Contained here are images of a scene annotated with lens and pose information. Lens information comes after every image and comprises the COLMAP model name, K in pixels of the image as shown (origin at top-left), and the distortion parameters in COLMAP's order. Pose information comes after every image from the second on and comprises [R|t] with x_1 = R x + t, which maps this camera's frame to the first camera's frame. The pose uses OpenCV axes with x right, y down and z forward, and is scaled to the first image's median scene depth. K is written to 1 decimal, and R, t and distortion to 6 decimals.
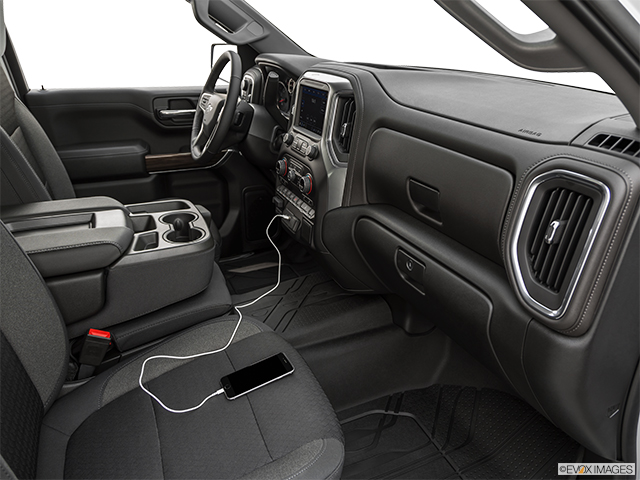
lens RADIAL K [[473.5, 0, 323.4], [0, 473.5, 241.7], [0, 0, 1]] dist [-0.007083, -0.003088]
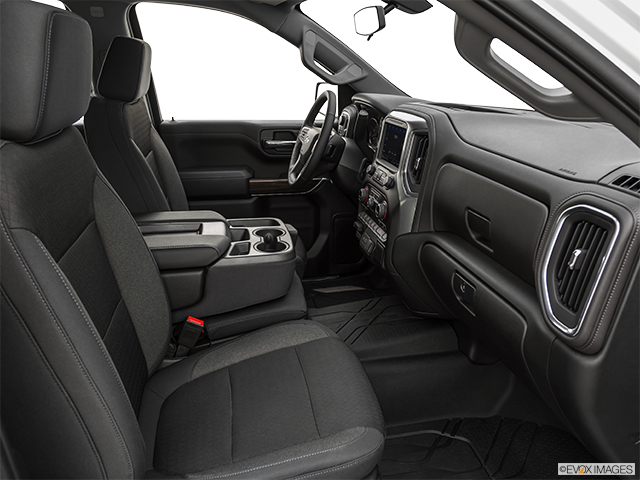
lens RADIAL K [[473.5, 0, 315.7], [0, 473.5, 239.6], [0, 0, 1]] dist [-0.007083, -0.003088]
pose [[0.973872, 0.074944, -0.214374, 0.061264], [-0.089670, 0.994175, -0.059800, 0.028439], [0.208643, 0.077460, 0.974919, -0.116874]]
